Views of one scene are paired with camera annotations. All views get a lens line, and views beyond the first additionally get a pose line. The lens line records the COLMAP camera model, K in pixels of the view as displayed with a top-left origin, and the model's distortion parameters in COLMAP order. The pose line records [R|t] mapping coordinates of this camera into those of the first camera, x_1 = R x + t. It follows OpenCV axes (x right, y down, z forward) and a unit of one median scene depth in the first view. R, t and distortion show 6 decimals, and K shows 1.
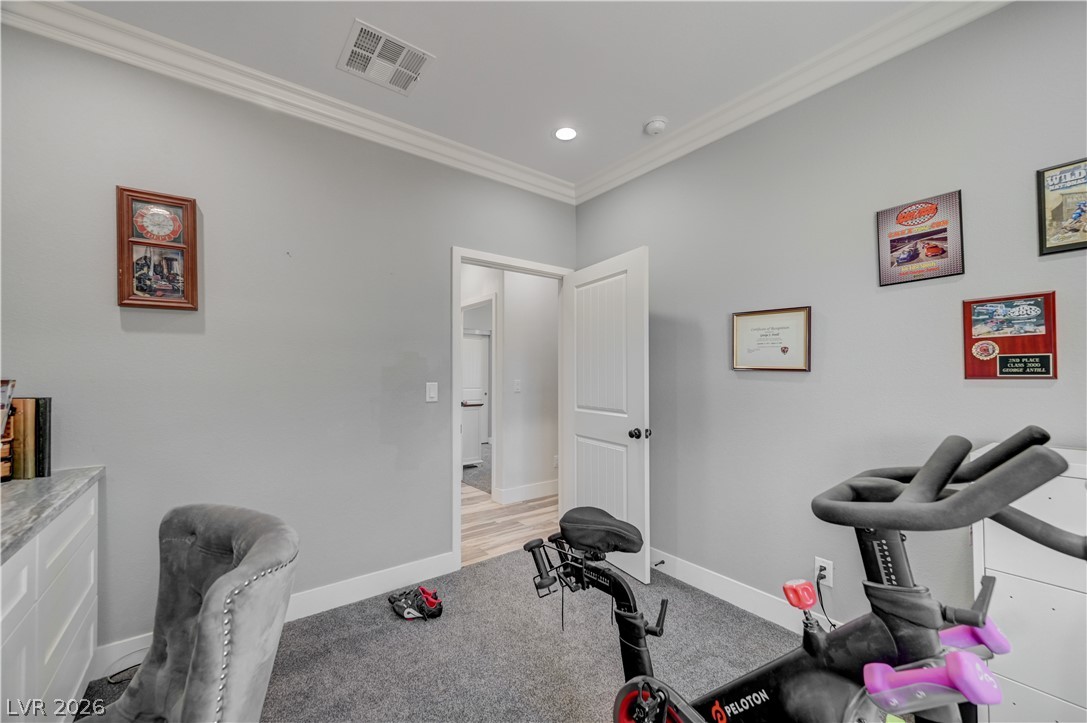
lens RADIAL K [[432.1, 0, 549.5], [0, 432.1, 367.1], [0, 0, 1]] dist [0.000469, 0.000116]
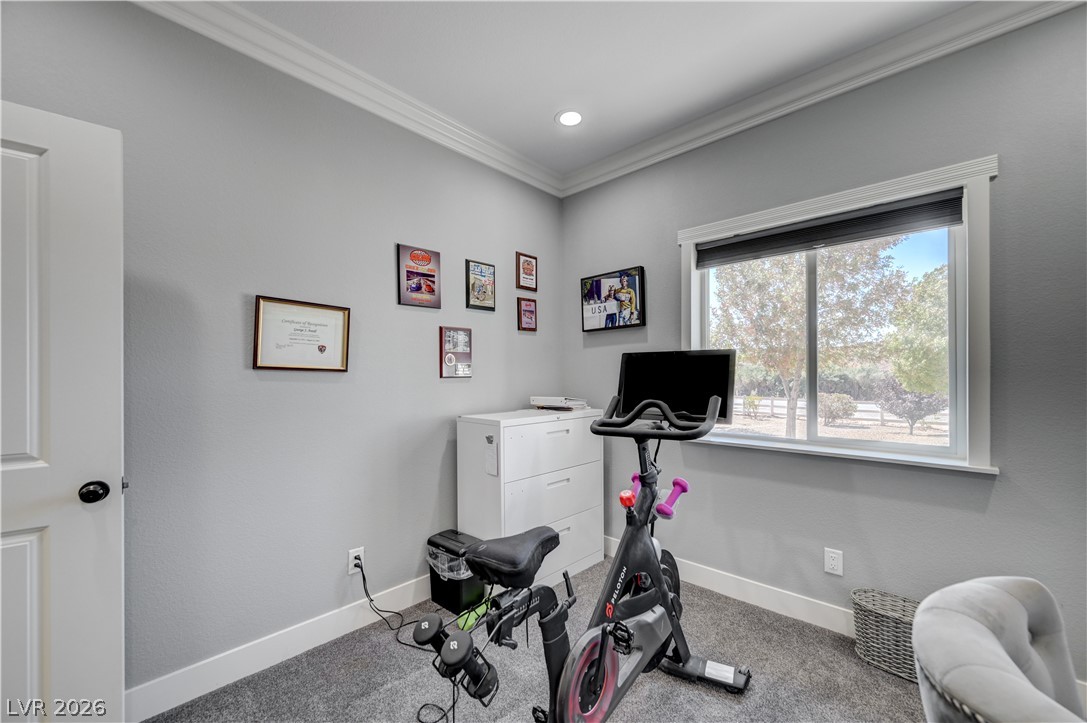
lens RADIAL K [[432.1, 0, 547.0], [0, 432.1, 372.5], [0, 0, 1]] dist [0.000469, 0.000116]
pose [[-0.167802, 0.005116, 0.985808, -0.569421], [-0.016837, 0.999826, -0.008054, 0.013839], [-0.985677, -0.017950, -0.167686, 0.831991]]
